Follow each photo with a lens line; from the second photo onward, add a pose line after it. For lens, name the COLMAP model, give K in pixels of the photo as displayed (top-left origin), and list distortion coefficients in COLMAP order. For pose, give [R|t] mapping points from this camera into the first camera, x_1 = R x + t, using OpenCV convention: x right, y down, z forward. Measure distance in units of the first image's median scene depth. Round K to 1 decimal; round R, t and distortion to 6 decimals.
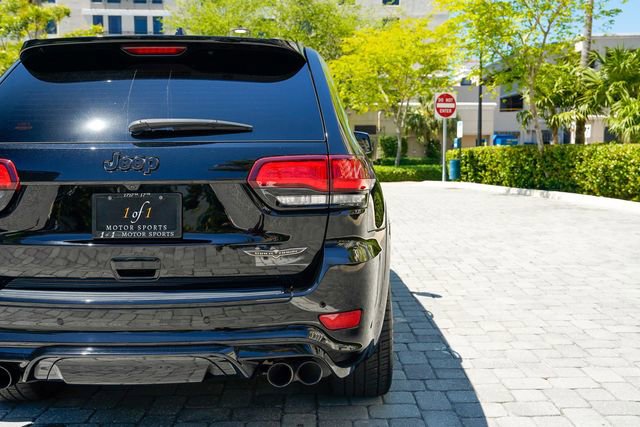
lens RADIAL K [[632.7, 0, 320.8], [0, 632.7, 215.9], [0, 0, 1]] dist [-0.014724, 0.143981]
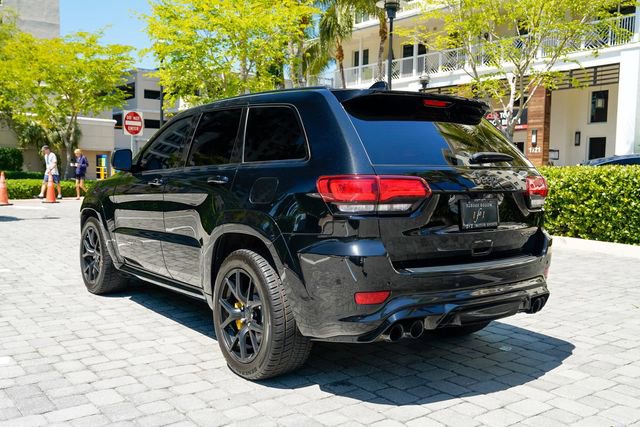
lens RADIAL K [[623.6, 0, 323.4], [0, 623.6, 213.2], [0, 0, 1]] dist [-0.020693, 0.120320]
pose [[0.798686, -0.019681, 0.601426, -1.159408], [0.036684, 0.999199, -0.016019, 0.005768], [-0.600629, 0.034857, 0.798768, -0.000178]]
